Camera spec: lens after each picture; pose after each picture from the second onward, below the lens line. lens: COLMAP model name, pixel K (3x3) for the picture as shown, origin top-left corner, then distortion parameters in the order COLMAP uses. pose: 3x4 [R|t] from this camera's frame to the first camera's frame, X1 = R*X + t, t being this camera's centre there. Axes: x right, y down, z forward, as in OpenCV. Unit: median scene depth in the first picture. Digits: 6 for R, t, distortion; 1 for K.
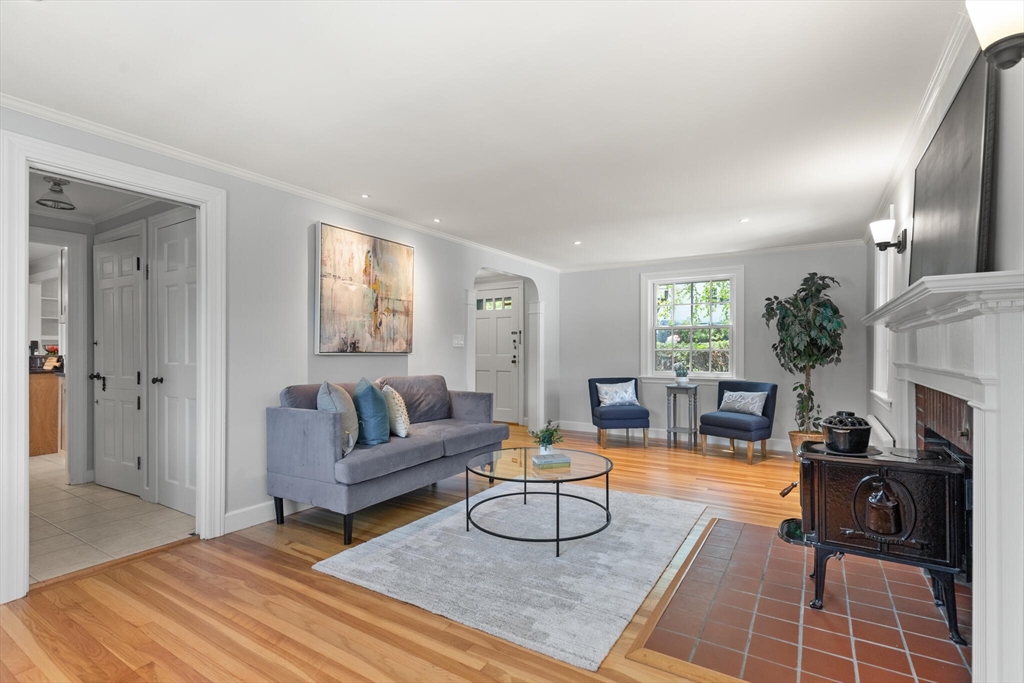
lens RADIAL K [[474.9, 0, 512.6], [0, 474.9, 348.1], [0, 0, 1]] dist [0.000582, 0.000331]
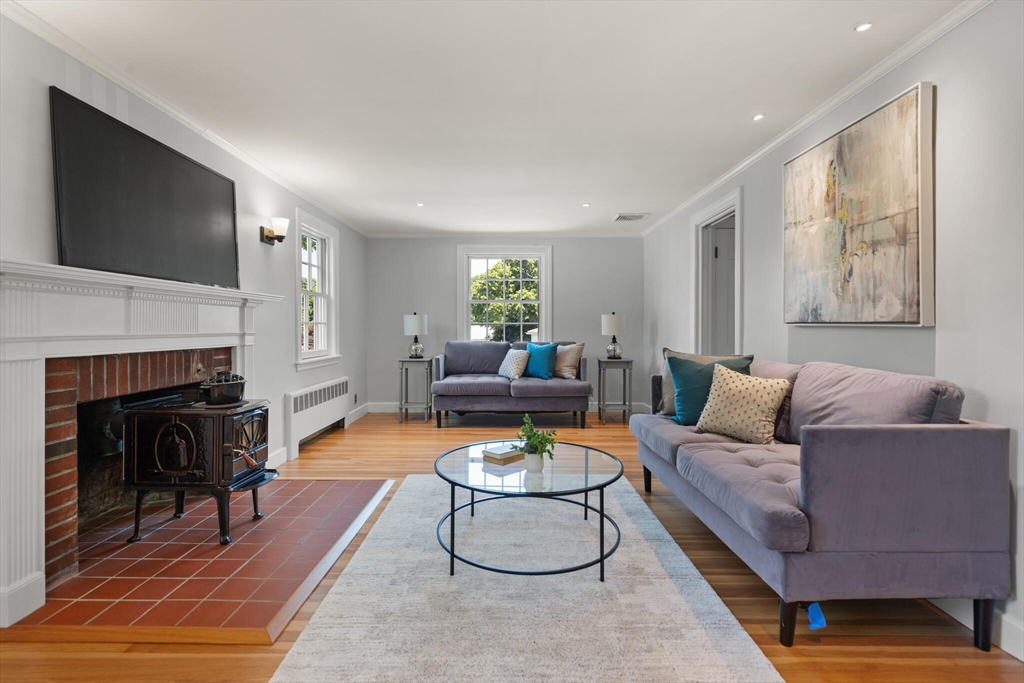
lens RADIAL K [[488.3, 0, 507.2], [0, 488.3, 322.5], [0, 0, 1]] dist [-0.001617, -0.000168]
pose [[-0.846428, -0.001011, -0.532502, 0.401336], [0.009367, 0.999815, -0.016788, 0.015436], [0.532421, -0.019198, -0.846262, 1.304268]]
